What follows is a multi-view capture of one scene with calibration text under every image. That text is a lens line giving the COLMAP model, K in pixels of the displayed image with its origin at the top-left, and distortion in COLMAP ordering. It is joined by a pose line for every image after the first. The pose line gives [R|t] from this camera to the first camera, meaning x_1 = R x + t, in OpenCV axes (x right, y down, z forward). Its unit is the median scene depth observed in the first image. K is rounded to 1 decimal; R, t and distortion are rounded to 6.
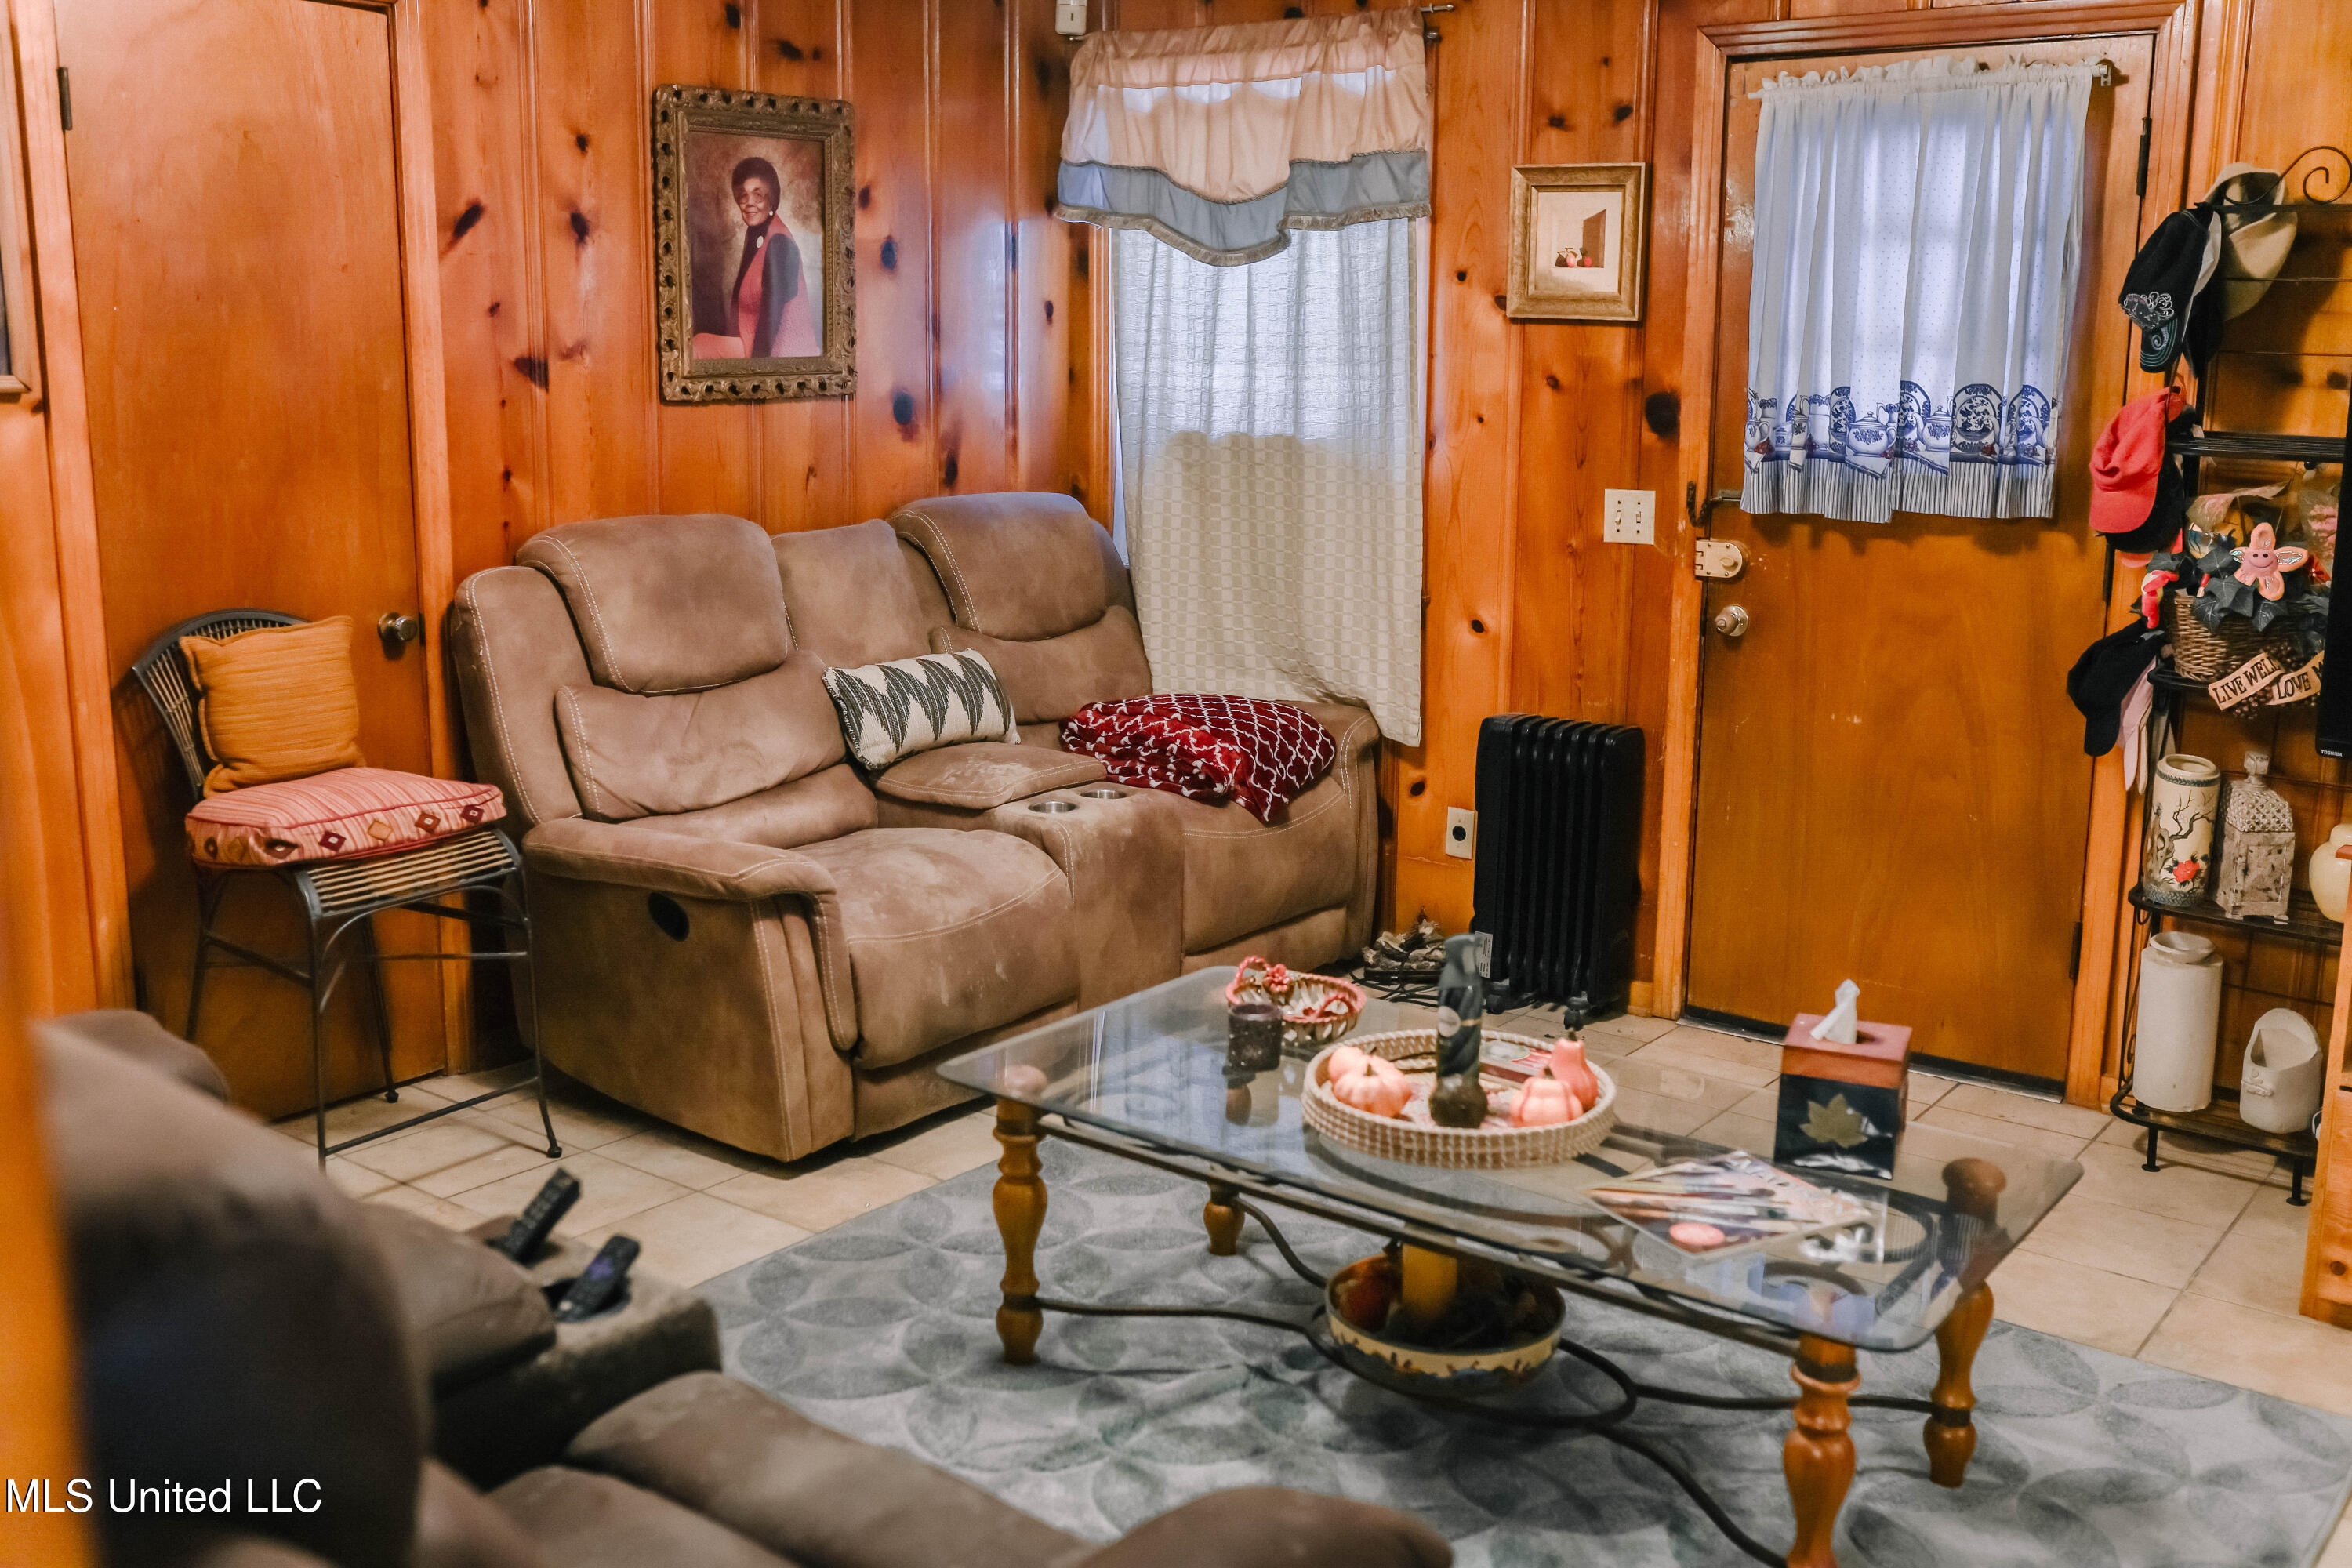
lens RADIAL K [[2274.5, 0, 1119.5], [0, 2274.5, 779.0], [0, 0, 1]] dist [-0.070443, 0.207121]
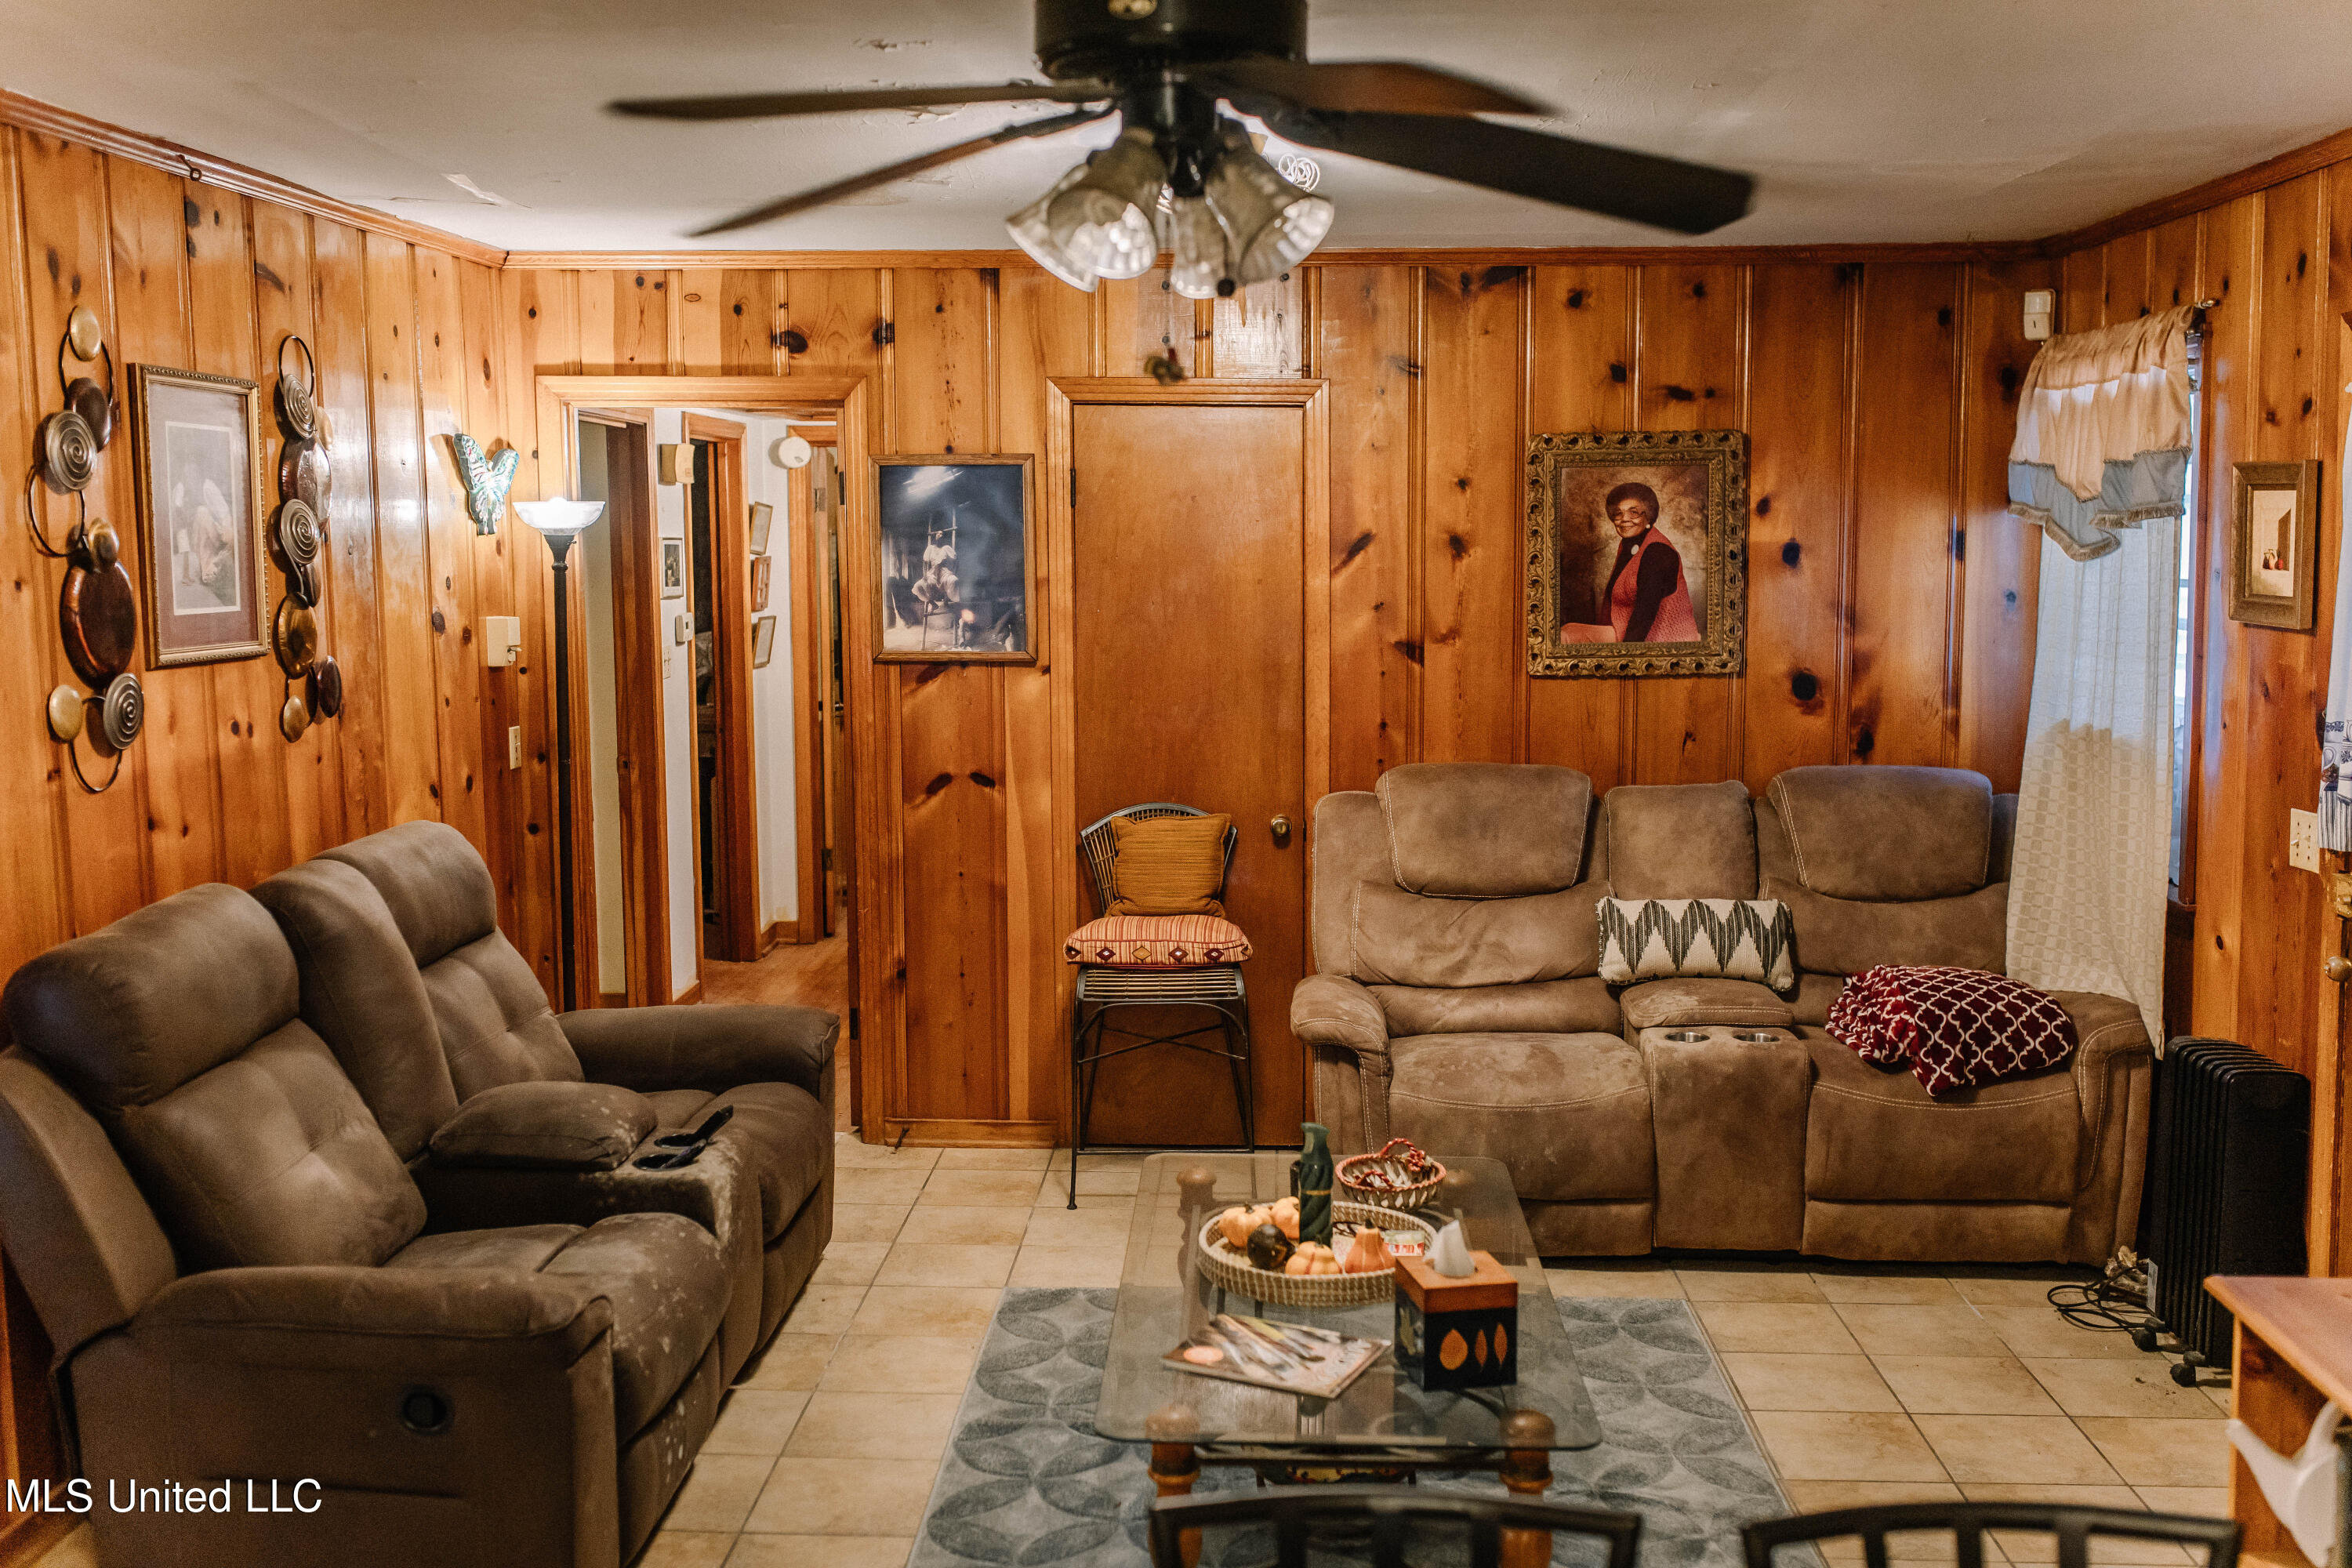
lens RADIAL K [[2274.5, 0, 1119.5], [0, 2274.5, 779.0], [0, 0, 1]] dist [-0.070443, 0.207121]
pose [[0.538074, 0.078172, -0.839265, 0.742283], [-0.149435, 0.988765, -0.003710, -0.067287], [0.829545, 0.127412, 0.543710, 0.111393]]
